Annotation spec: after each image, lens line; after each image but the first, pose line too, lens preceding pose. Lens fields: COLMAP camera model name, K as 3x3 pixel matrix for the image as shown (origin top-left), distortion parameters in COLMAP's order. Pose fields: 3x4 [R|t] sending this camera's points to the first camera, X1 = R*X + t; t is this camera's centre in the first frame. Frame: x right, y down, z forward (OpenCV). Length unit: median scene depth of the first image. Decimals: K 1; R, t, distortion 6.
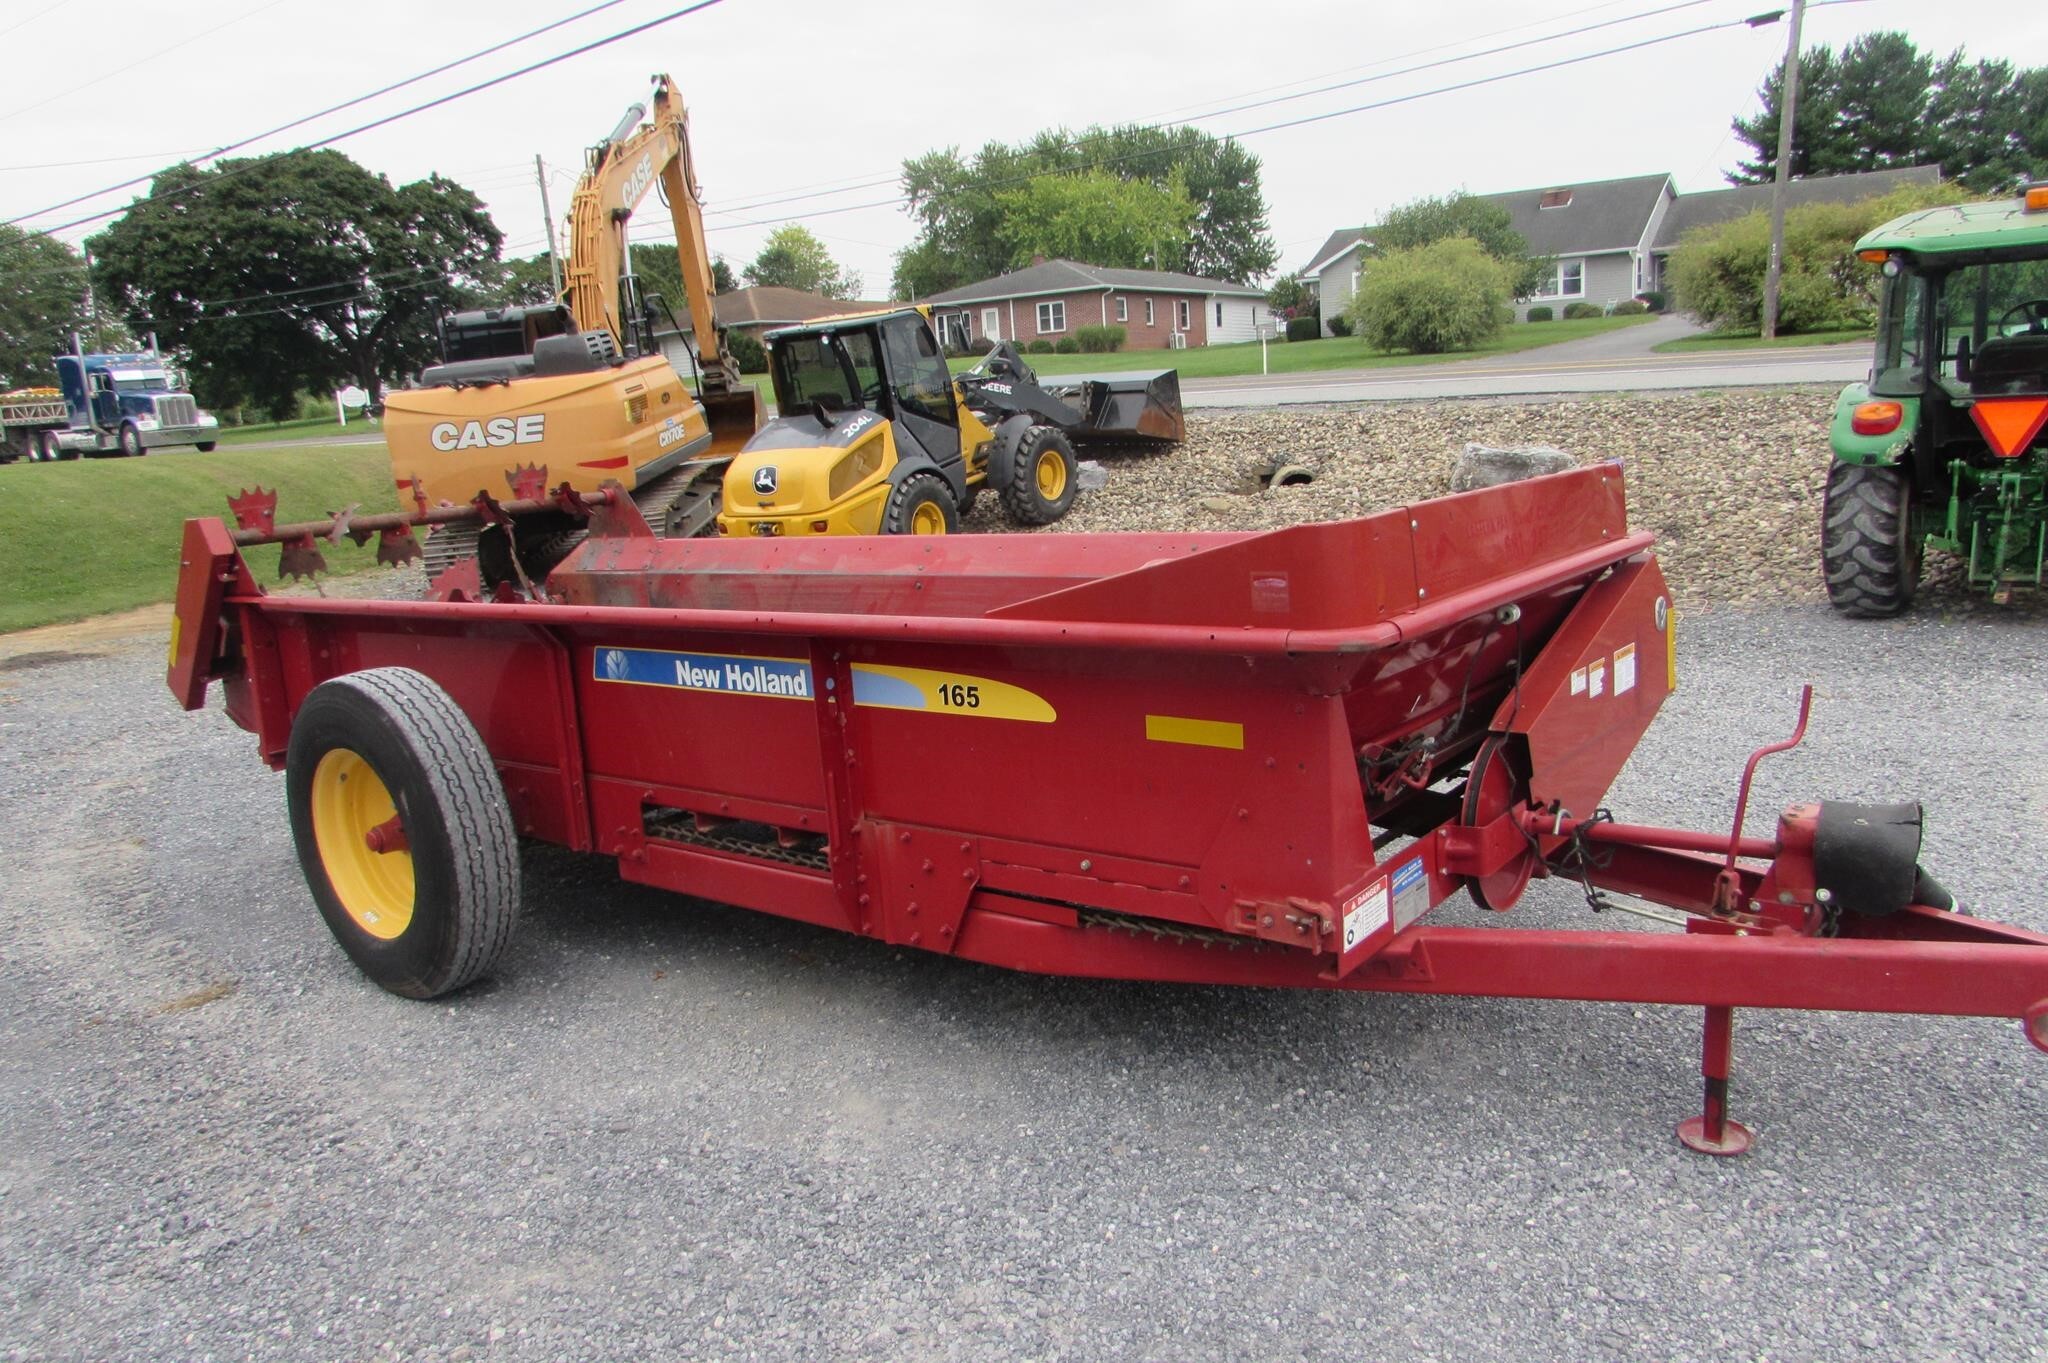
lens RADIAL K [[1431.9, 0, 1037.6], [0, 1431.9, 739.9], [0, 0, 1]] dist [-0.045442, 0.019373]
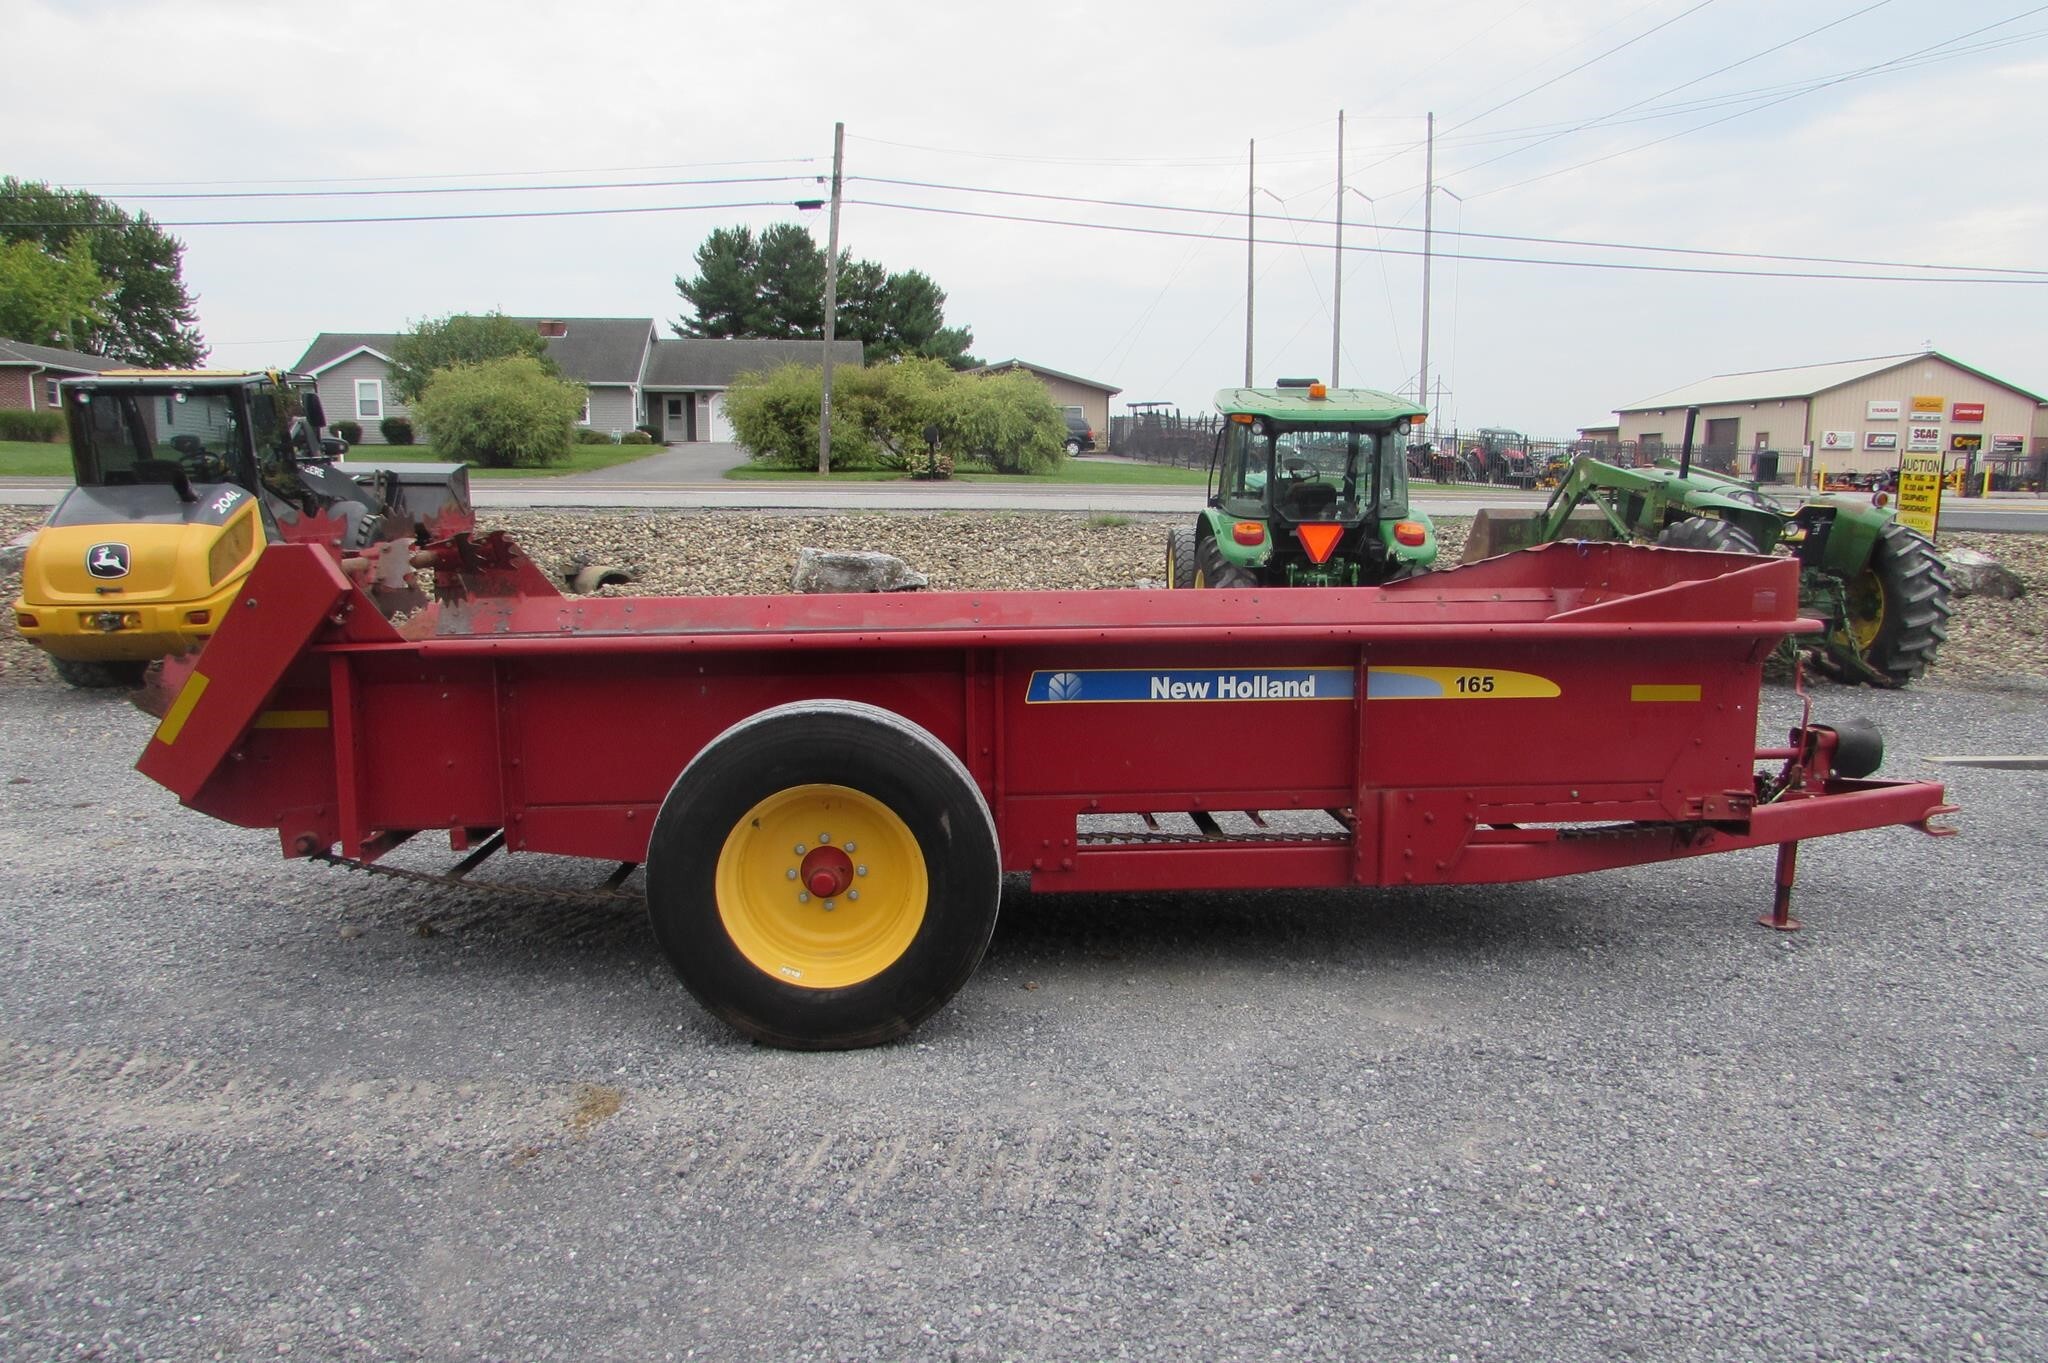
lens RADIAL K [[1428.8, 0, 1037.2], [0, 1428.8, 720.9], [0, 0, 1]] dist [-0.038821, 0.023238]
pose [[0.760901, -0.040239, 0.647619, -0.279583], [0.102293, 0.993034, -0.058485, 0.009429], [-0.640754, 0.110748, 0.759716, 0.051258]]
